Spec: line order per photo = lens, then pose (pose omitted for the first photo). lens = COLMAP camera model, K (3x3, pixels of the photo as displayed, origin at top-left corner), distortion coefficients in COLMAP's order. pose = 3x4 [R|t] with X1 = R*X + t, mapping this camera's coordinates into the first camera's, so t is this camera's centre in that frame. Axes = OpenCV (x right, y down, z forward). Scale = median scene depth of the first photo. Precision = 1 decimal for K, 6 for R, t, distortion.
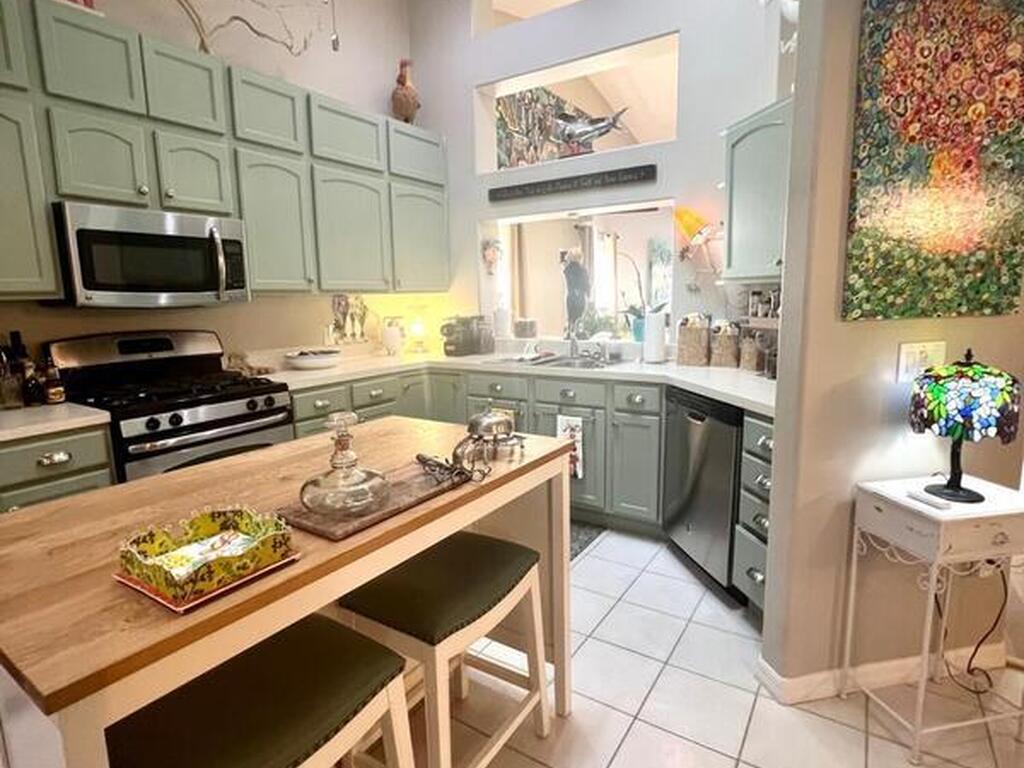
lens RADIAL K [[547.1, 0, 511.9], [0, 547.1, 381.7], [0, 0, 1]] dist [-0.000187, 0.000547]
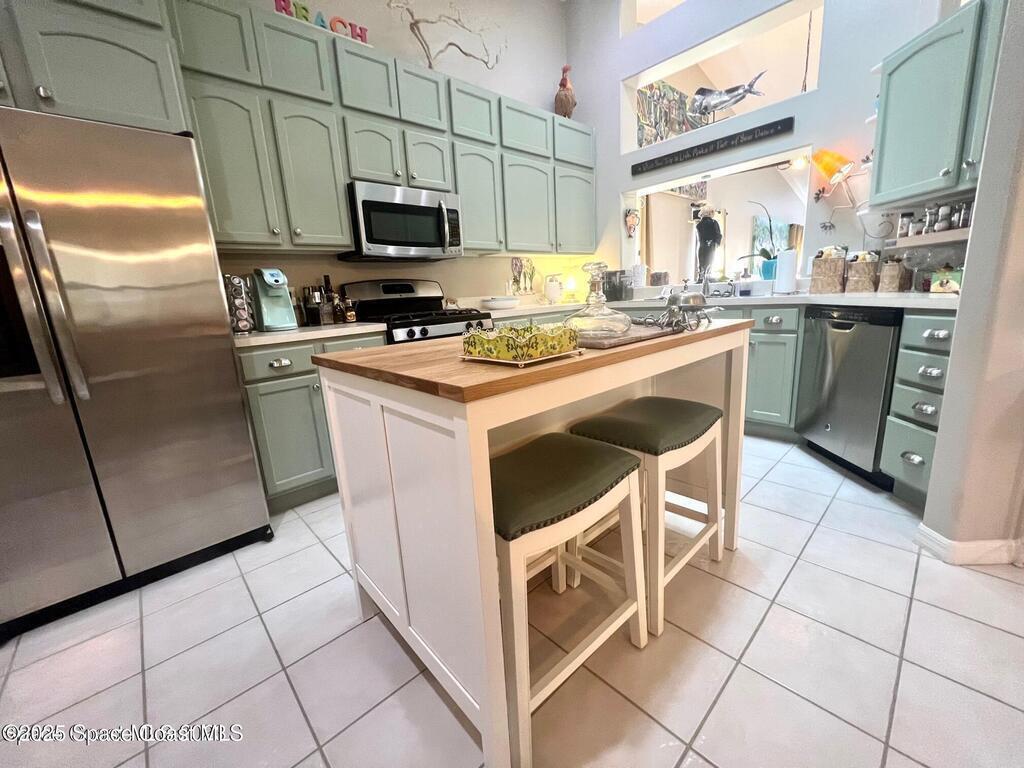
lens RADIAL K [[410.2, 0, 508.8], [0, 410.2, 380.6], [0, 0, 1]] dist [0.000460, 0.000032]
pose [[0.968604, 0.011522, -0.248341, -0.173676], [0.003789, 0.998125, 0.061086, 0.179108], [0.248580, -0.060109, 0.966745, 0.004130]]
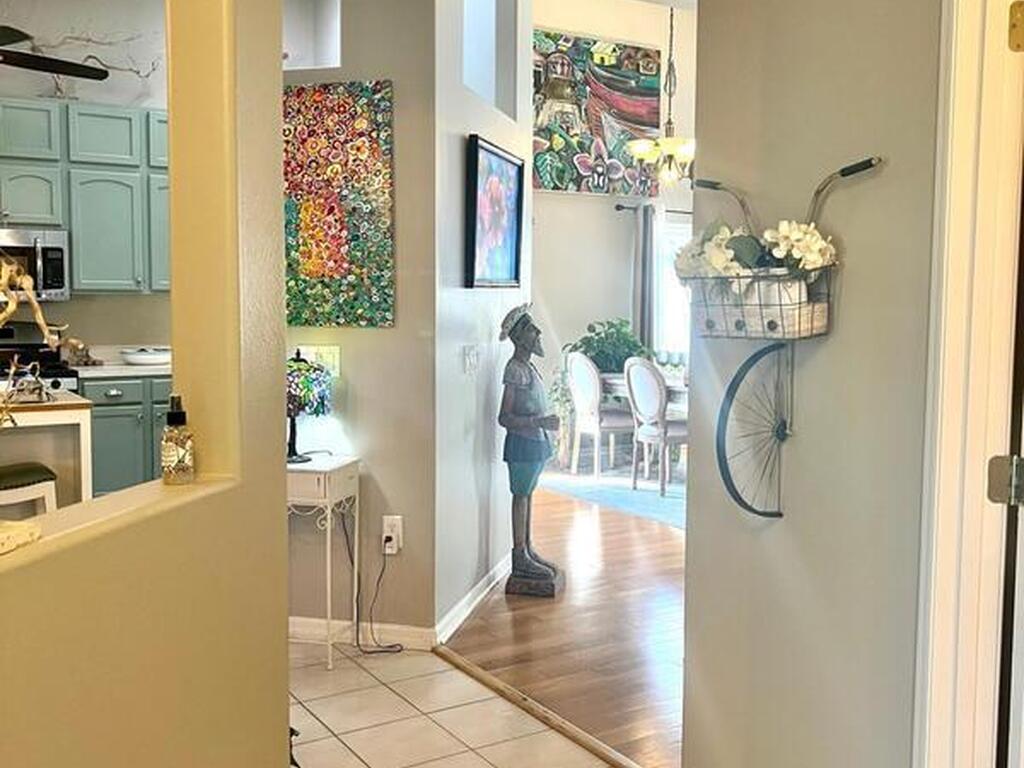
lens RADIAL K [[1034.0, 0, 512.0], [0, 1034.0, 384.0], [0, 0, 1]] dist [0.065741, -0.140628]
pose [[0.905093, 0.060282, -0.420918, 2.160097], [-0.089966, 0.994638, -0.051006, 0.096761], [0.415586, 0.084033, 0.905664, -0.965195]]
